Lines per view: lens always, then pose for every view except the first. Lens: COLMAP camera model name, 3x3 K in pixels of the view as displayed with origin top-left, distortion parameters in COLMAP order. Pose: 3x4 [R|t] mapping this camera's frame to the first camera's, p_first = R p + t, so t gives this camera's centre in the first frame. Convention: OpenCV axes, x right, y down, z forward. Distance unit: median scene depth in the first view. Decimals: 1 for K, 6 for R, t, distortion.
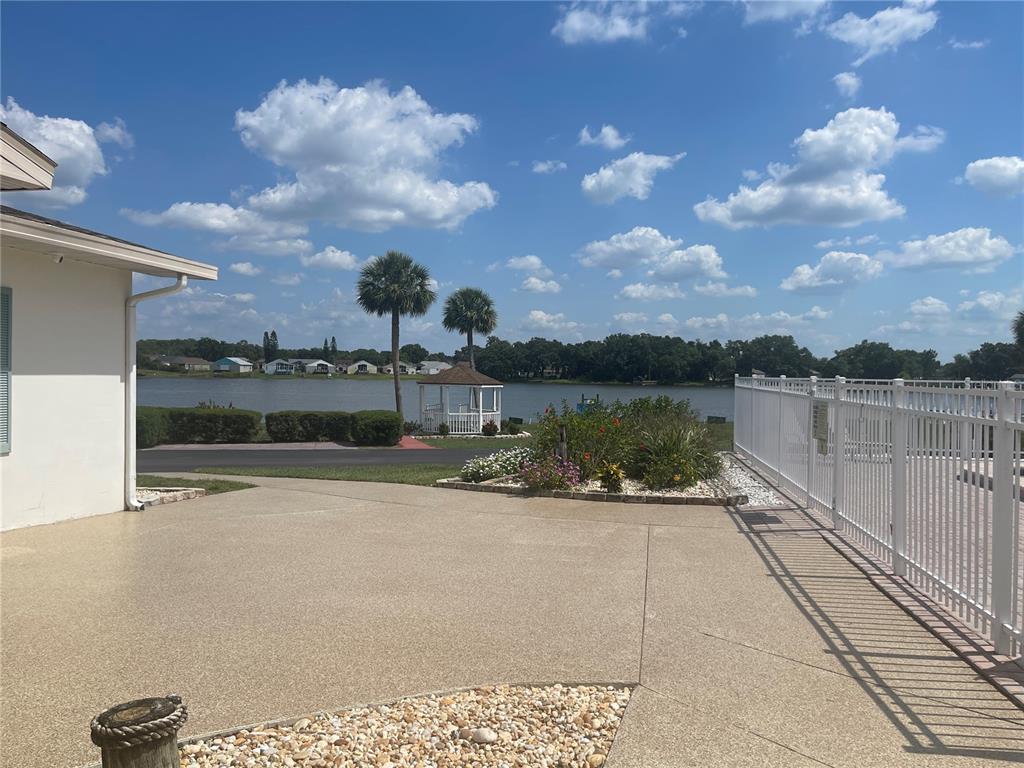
lens RADIAL K [[788.4, 0, 515.6], [0, 788.4, 441.4], [0, 0, 1]] dist [0.077772, -0.091410]
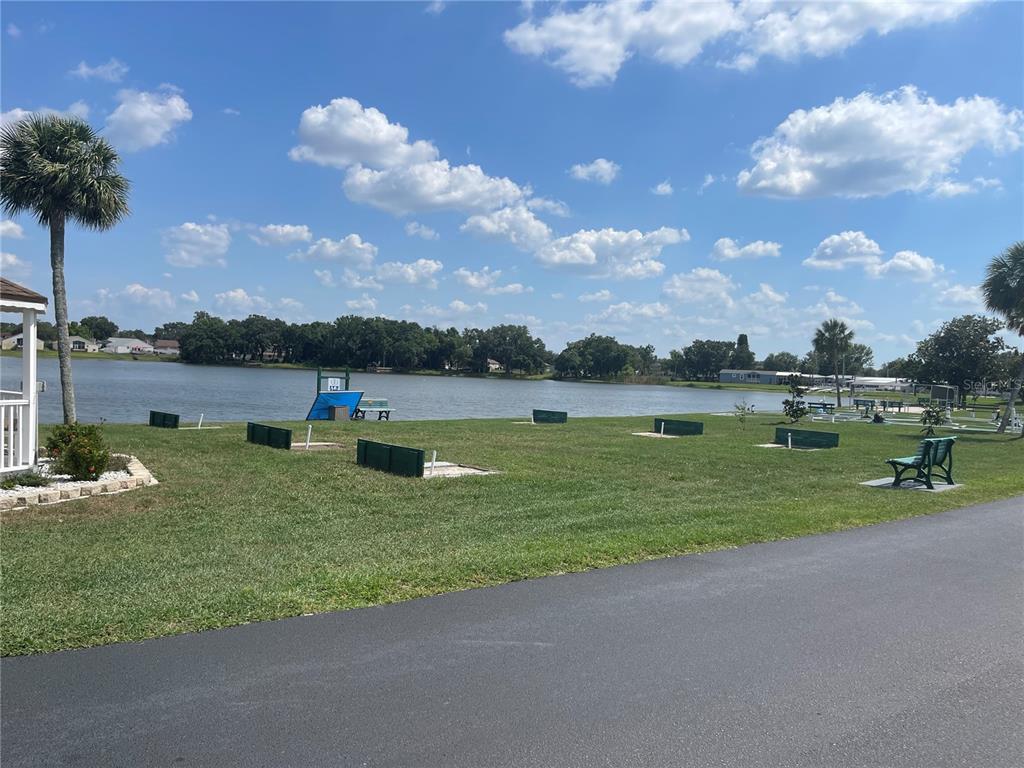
lens RADIAL K [[788.4, 0, 523.1], [0, 788.4, 385.5], [0, 0, 1]] dist [0.077772, -0.091410]
pose [[0.939424, 0.017400, 0.342315, 0.021842], [0.002037, 0.998410, -0.056341, -0.011418], [-0.342751, 0.053625, 0.937895, 0.297251]]
